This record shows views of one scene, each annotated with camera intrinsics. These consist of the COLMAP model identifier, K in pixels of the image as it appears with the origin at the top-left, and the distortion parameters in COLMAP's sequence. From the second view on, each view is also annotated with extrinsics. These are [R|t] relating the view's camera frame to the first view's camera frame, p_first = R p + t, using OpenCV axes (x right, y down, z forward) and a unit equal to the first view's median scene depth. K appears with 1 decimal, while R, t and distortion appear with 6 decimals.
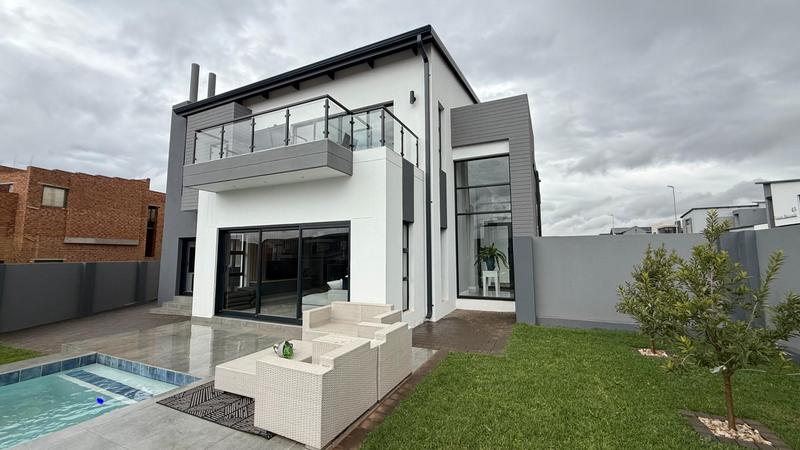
lens RADIAL K [[317.5, 0, 400.0], [0, 317.5, 225.0], [0, 0, 1]] dist [-0.001259, 0.000341]
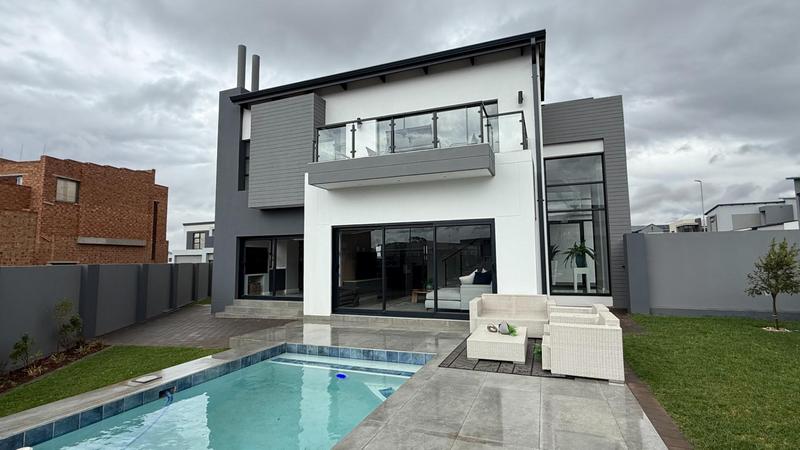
lens RADIAL K [[381.4, 0, 400.0], [0, 381.4, 225.0], [0, 0, 1]] dist [0.000390, -0.000572]
pose [[0.997429, -0.000869, 0.071653, -0.292796], [0.000500, 0.999986, 0.005173, 0.000937], [-0.071656, -0.005124, 0.997416, -0.132534]]
